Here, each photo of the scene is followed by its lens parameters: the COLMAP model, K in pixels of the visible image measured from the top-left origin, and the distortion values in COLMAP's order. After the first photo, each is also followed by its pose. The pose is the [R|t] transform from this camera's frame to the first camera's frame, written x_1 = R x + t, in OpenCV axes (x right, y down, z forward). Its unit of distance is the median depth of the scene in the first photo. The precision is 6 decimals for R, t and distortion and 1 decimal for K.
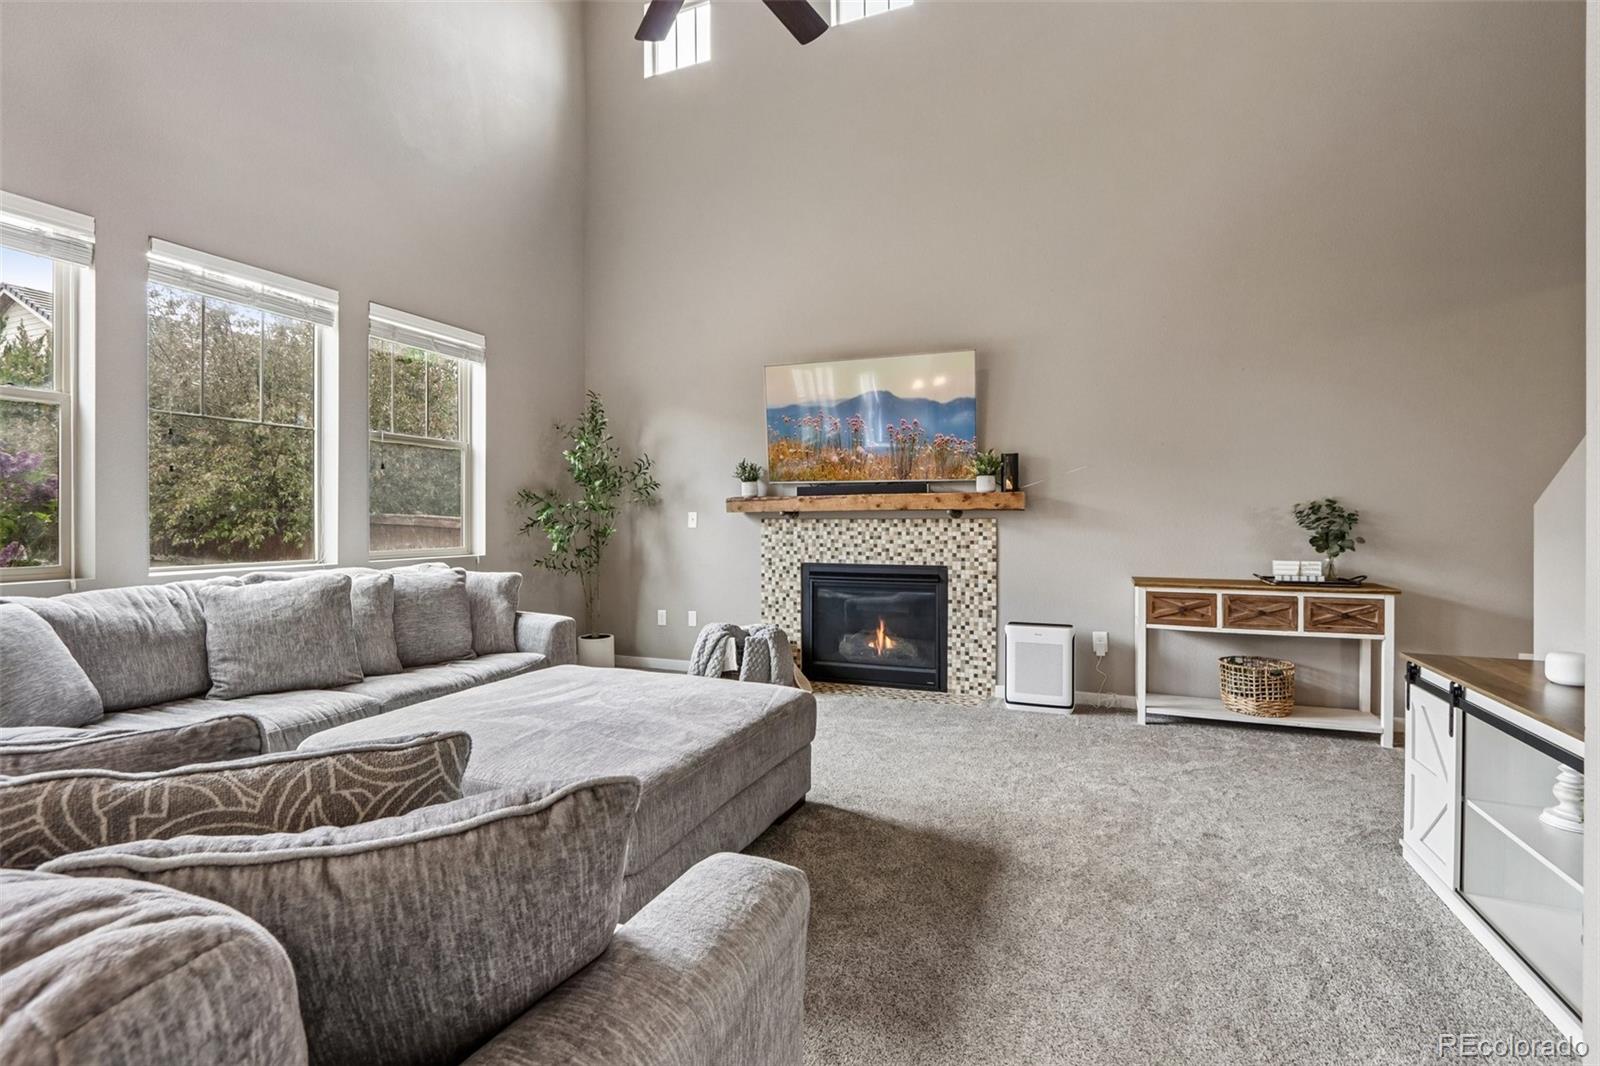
lens RADIAL K [[747.7, 0, 786.8], [0, 747.7, 511.3], [0, 0, 1]] dist [-0.007595, 0.000077]
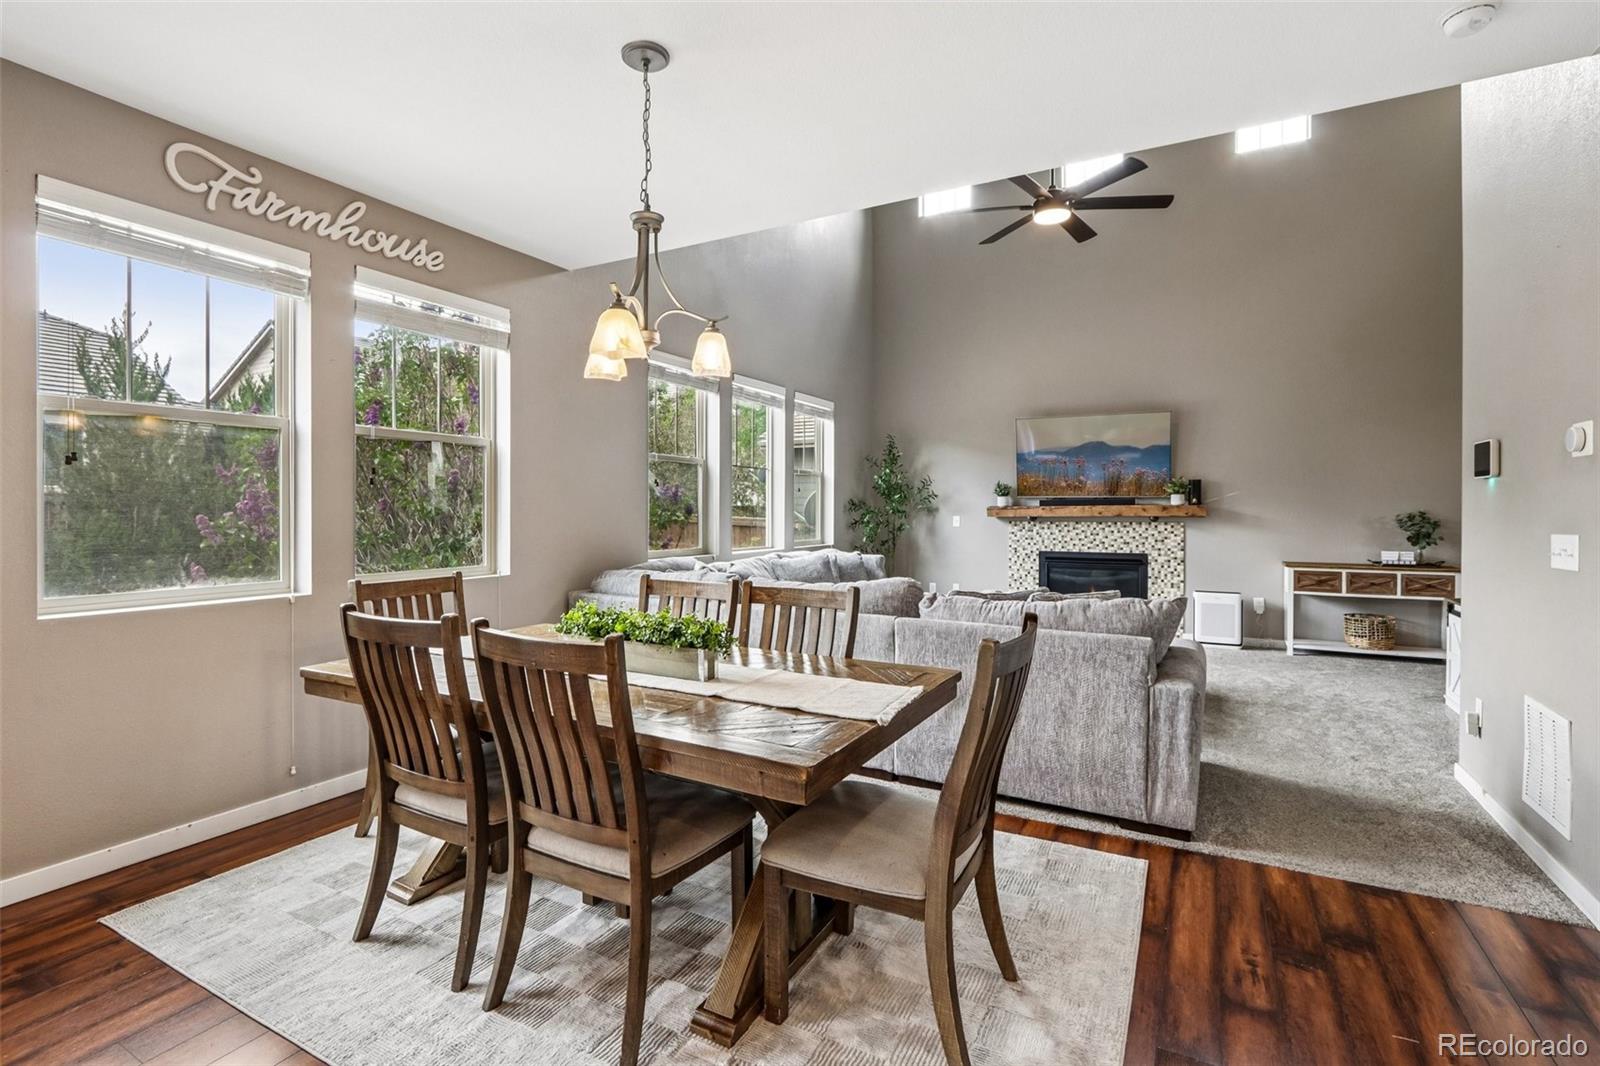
lens RADIAL K [[747.7, 0, 786.8], [0, 747.7, 511.3], [0, 0, 1]] dist [-0.007595, 0.000077]
pose [[0.993484, 0.001987, -0.113950, -0.335858], [-0.000870, 0.999951, 0.009851, -0.025984], [0.113964, -0.009688, 0.993438, -0.569318]]
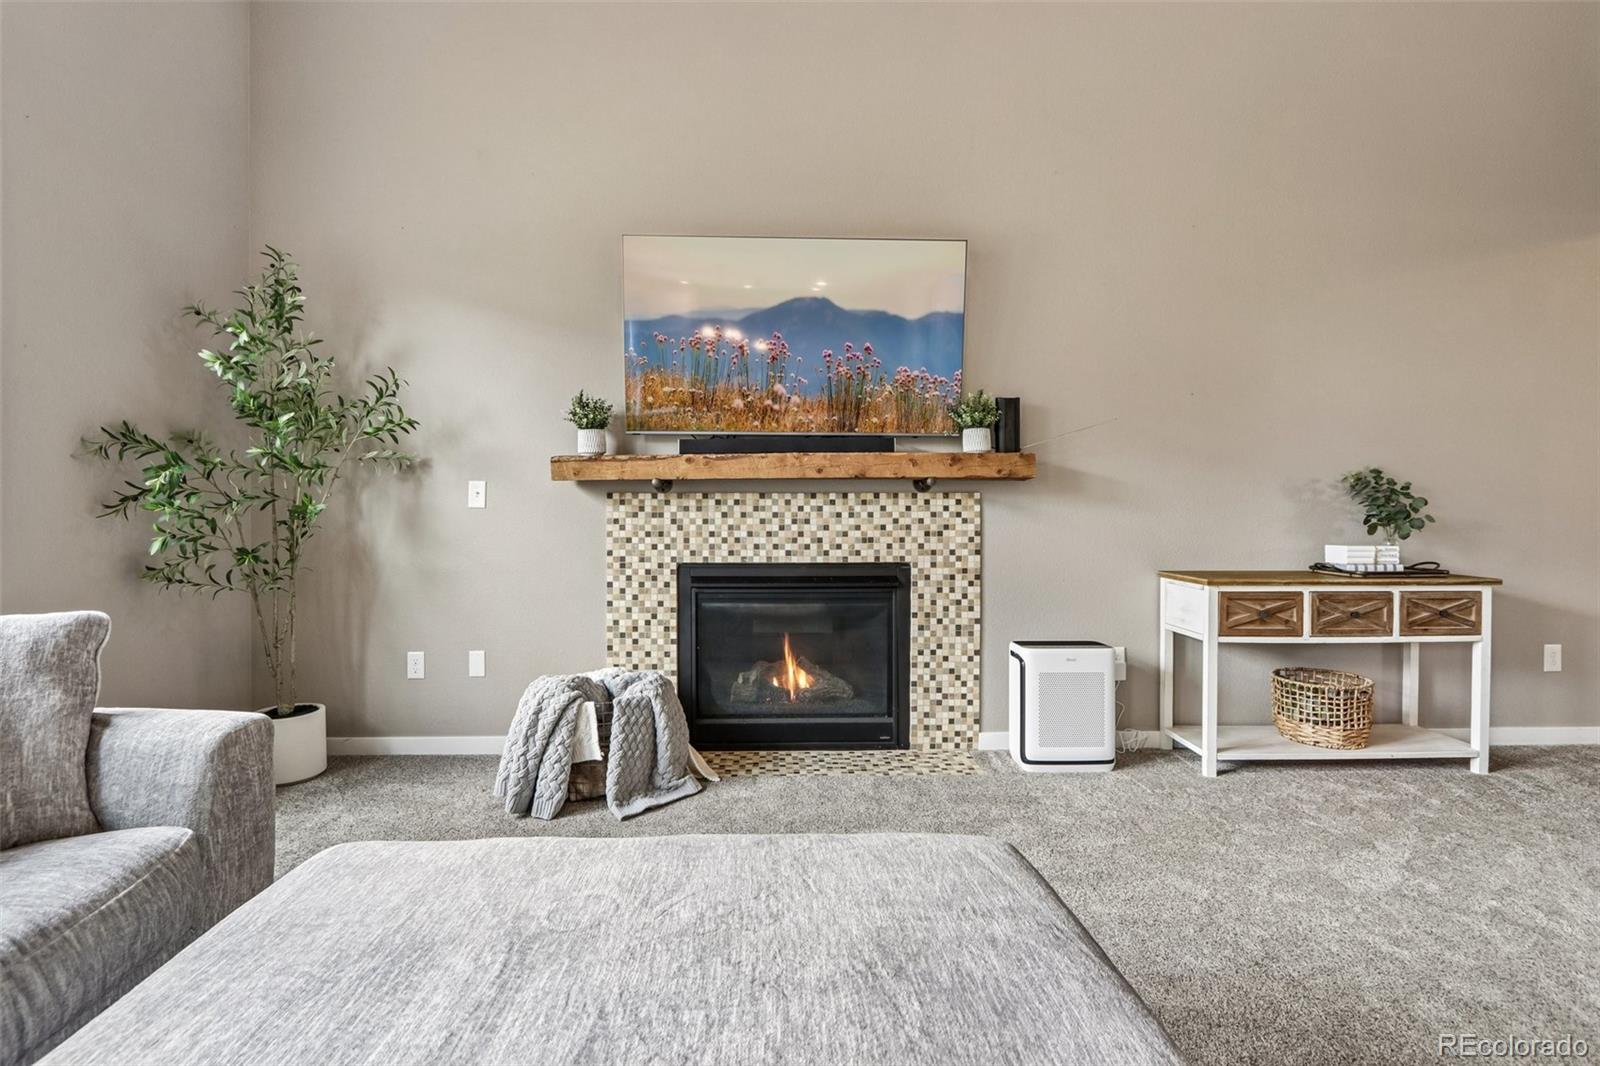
lens RADIAL K [[747.7, 0, 786.8], [0, 747.7, 511.3], [0, 0, 1]] dist [-0.007595, 0.000077]
pose [[0.917260, 0.000173, 0.398289, -0.158129], [-0.004613, 0.999937, 0.010189, 0.020766], [-0.398263, -0.011183, 0.917203, 0.430662]]
